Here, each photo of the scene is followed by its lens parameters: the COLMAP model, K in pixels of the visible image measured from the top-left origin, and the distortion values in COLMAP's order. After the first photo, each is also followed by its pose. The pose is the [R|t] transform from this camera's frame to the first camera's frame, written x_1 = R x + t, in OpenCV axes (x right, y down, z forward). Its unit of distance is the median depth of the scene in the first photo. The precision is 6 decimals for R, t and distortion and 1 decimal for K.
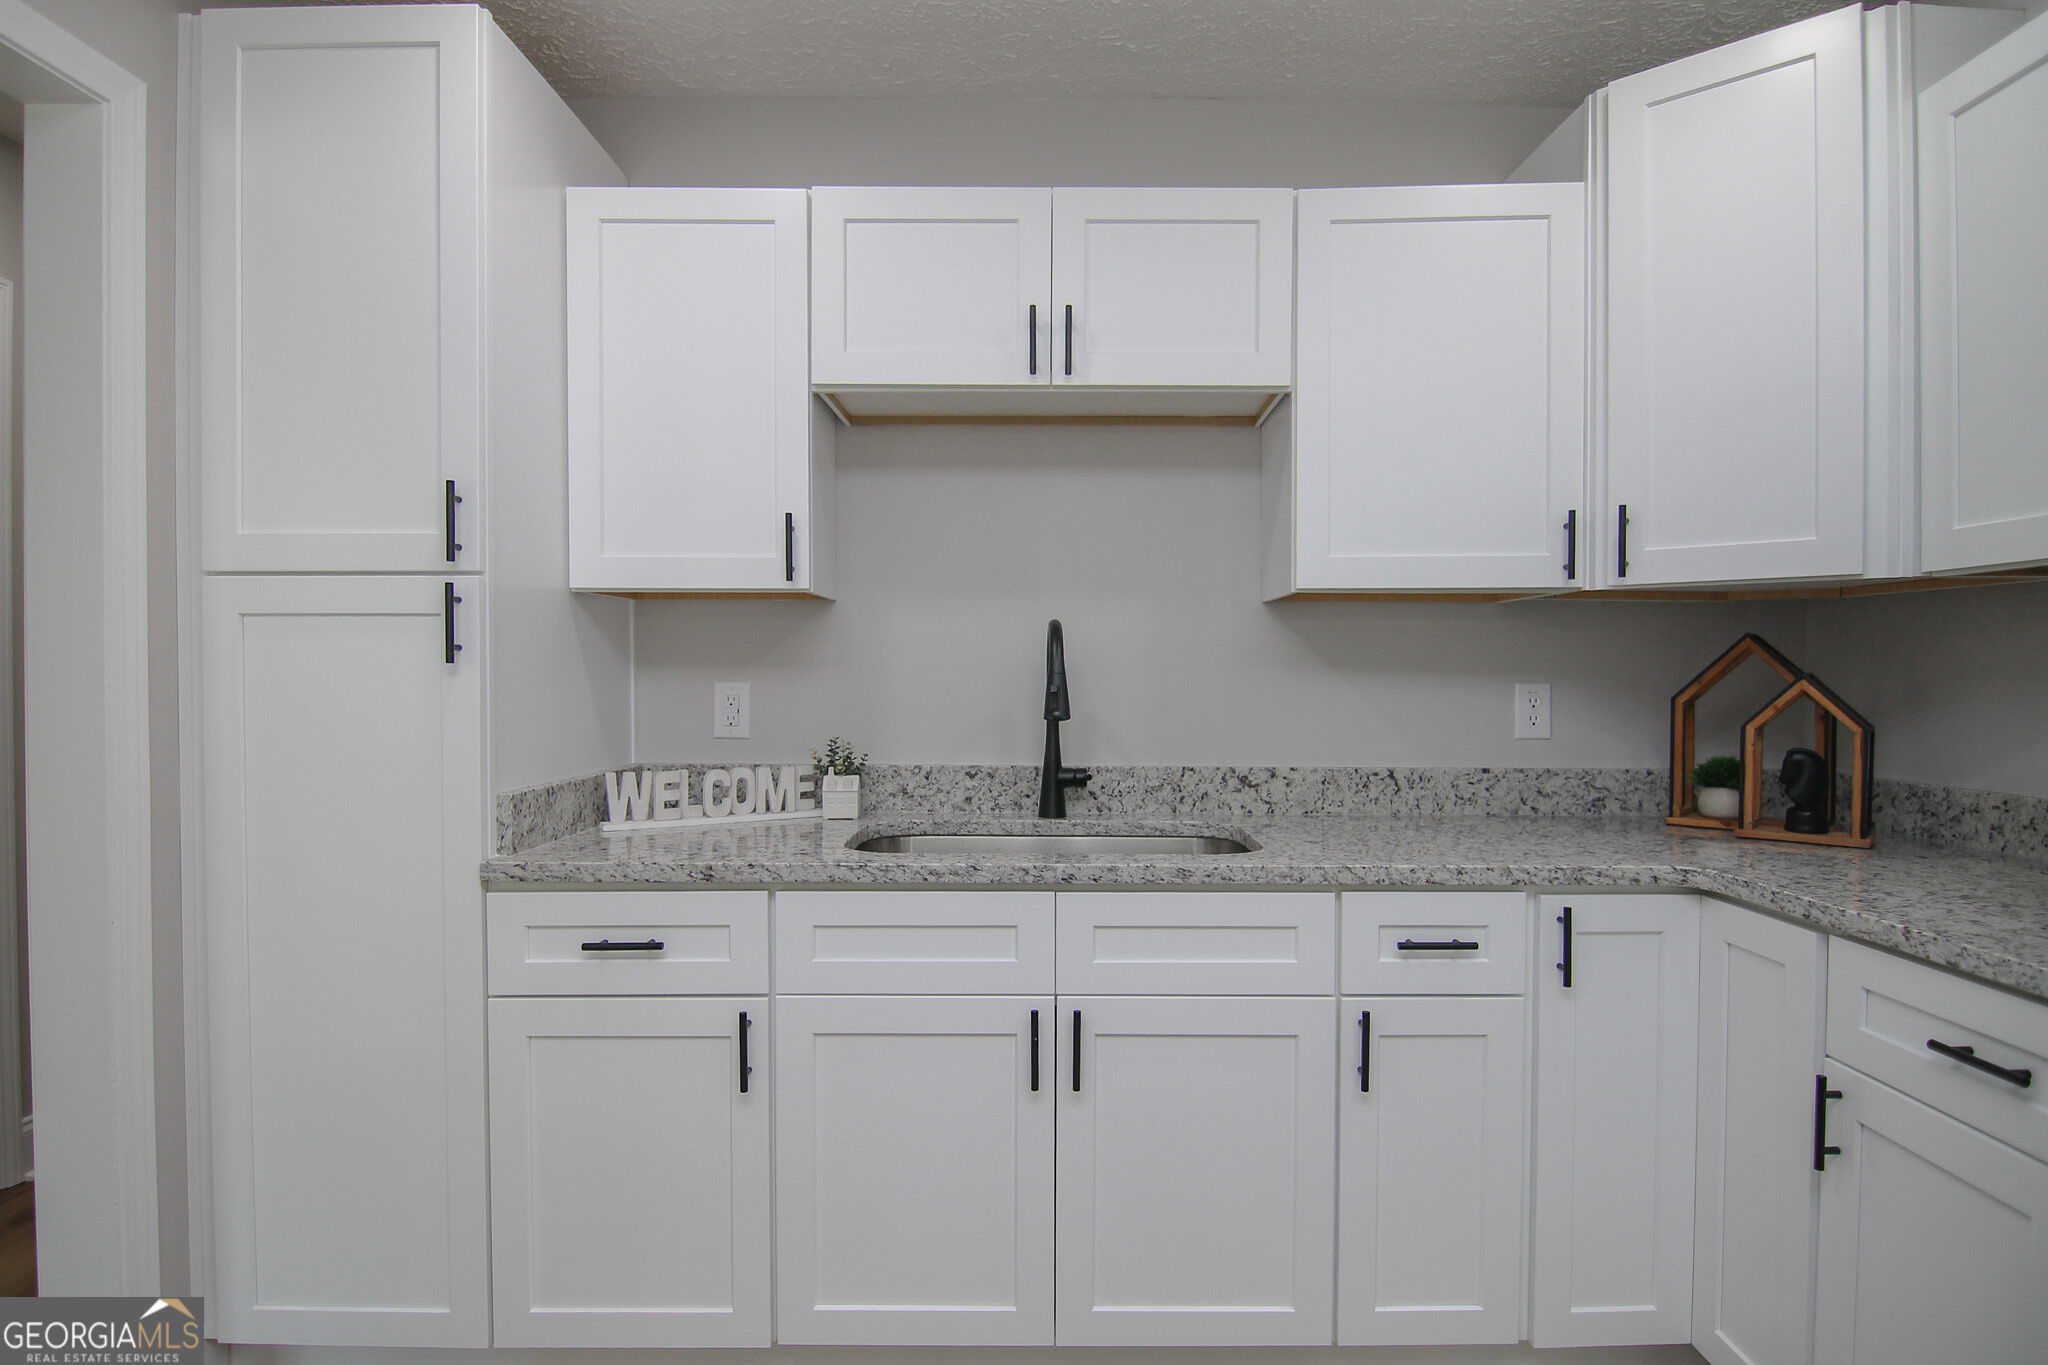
lens RADIAL K [[1072.8, 0, 1062.9], [0, 1072.8, 679.5], [0, 0, 1]] dist [-0.001293, -0.016606]
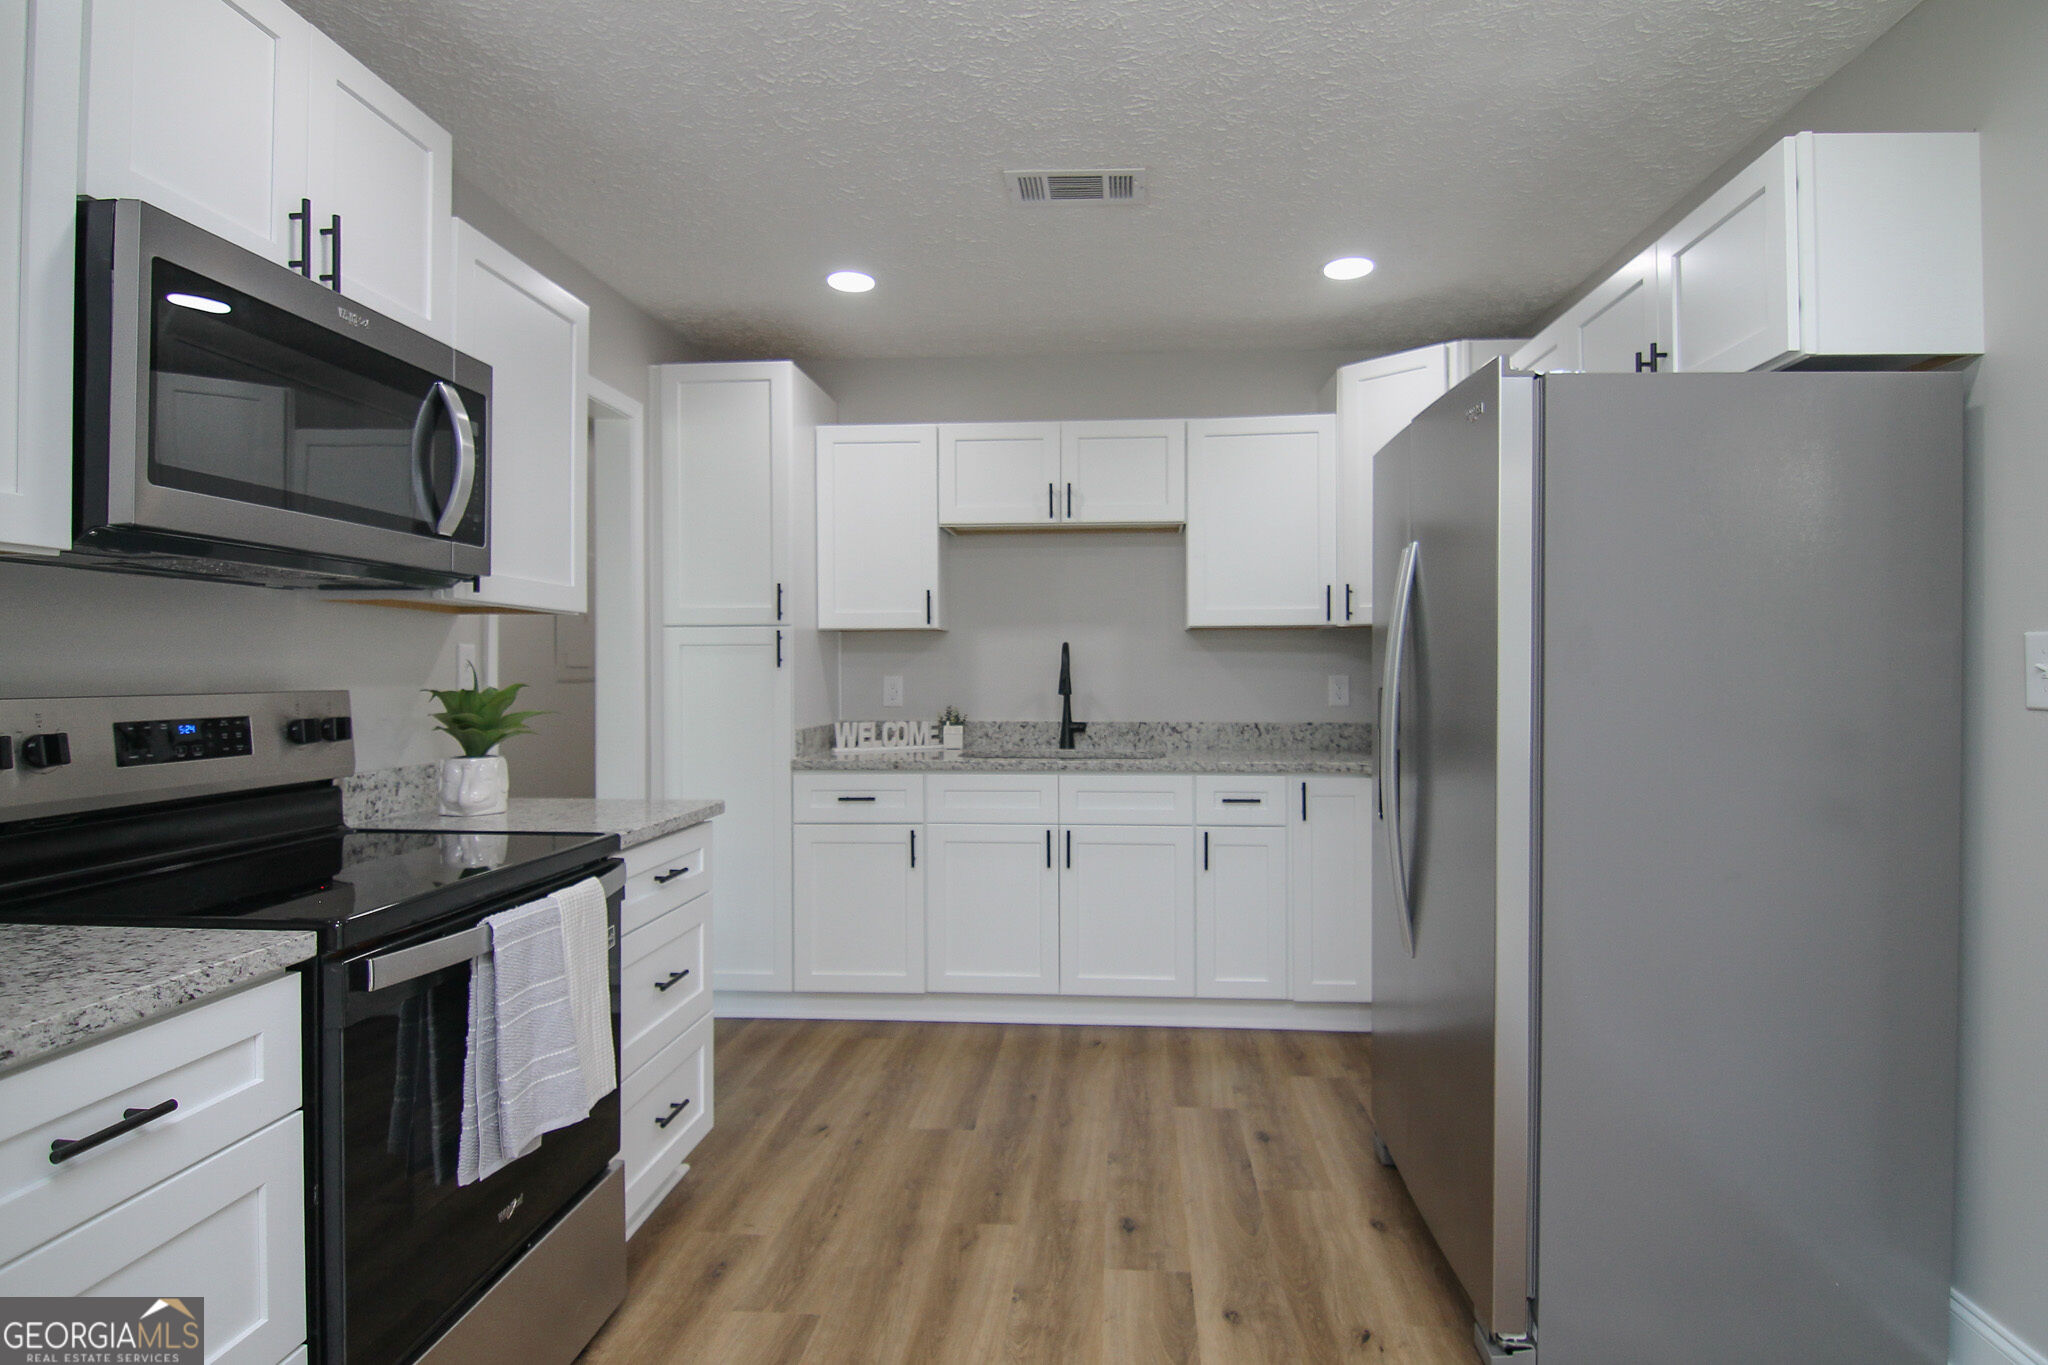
lens RADIAL K [[1071.3, 0, 1062.1], [0, 1071.3, 665.2], [0, 0, 1]] dist [0.002617, -0.015583]
pose [[0.997085, -0.005562, -0.076101, 0.132657], [0.004725, 0.999926, -0.011168, 0.006585], [0.076157, 0.010776, 0.997038, -0.902132]]
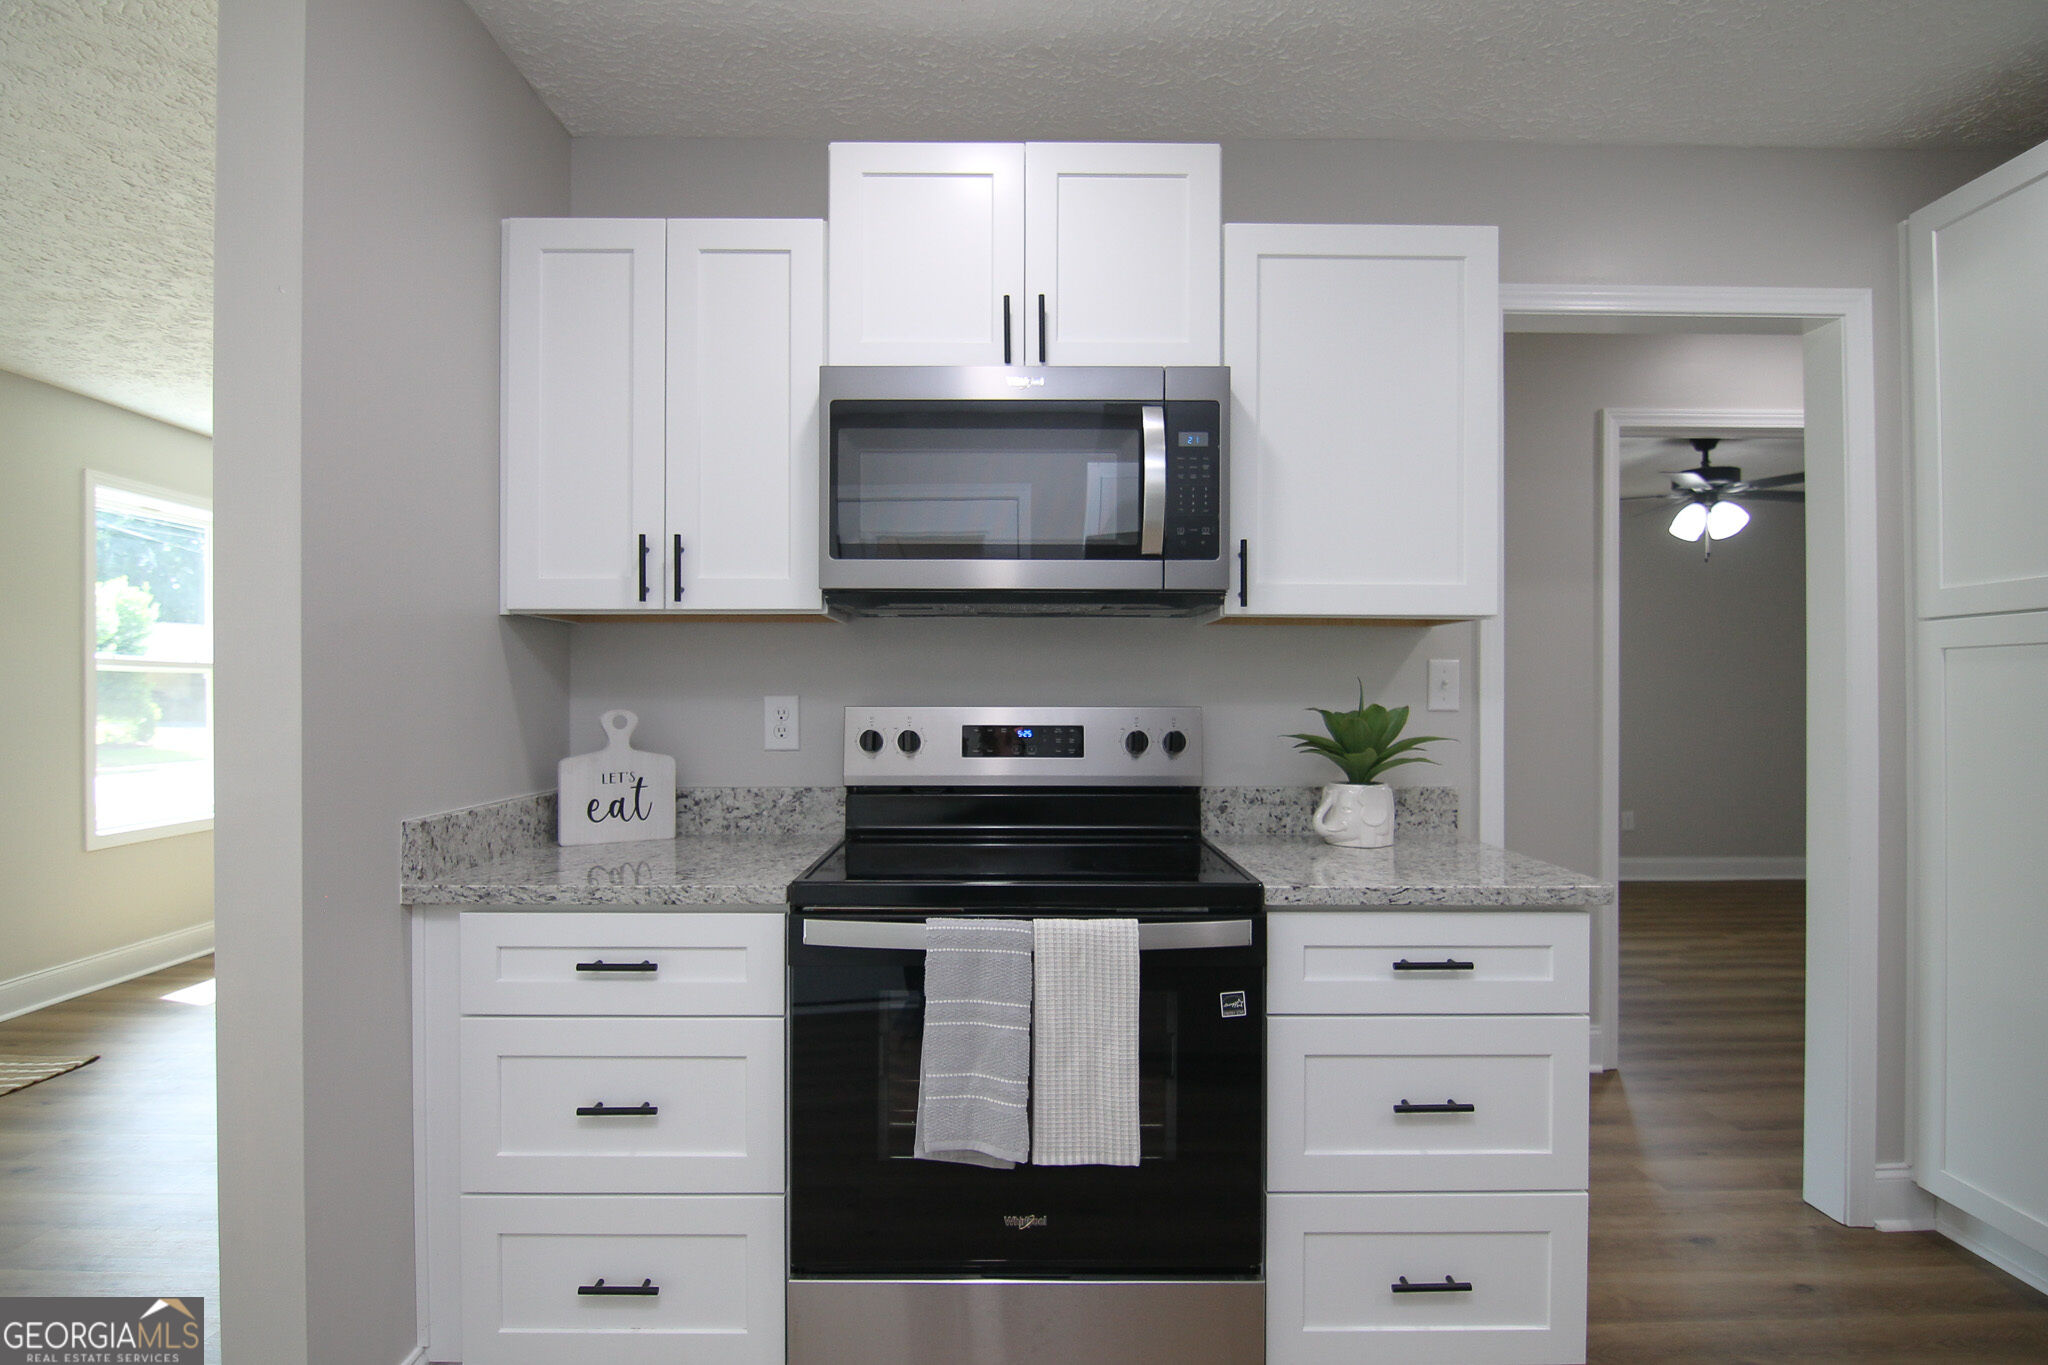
lens RADIAL K [[1041.6, 0, 1016.2], [0, 1041.6, 690.1], [0, 0, 1]] dist [-0.003159, -0.014399]
pose [[-0.011408, -0.006739, -0.999912, 0.446907], [-0.007778, 0.999948, -0.006650, 0.006947], [0.999905, 0.007701, -0.011459, -0.127704]]
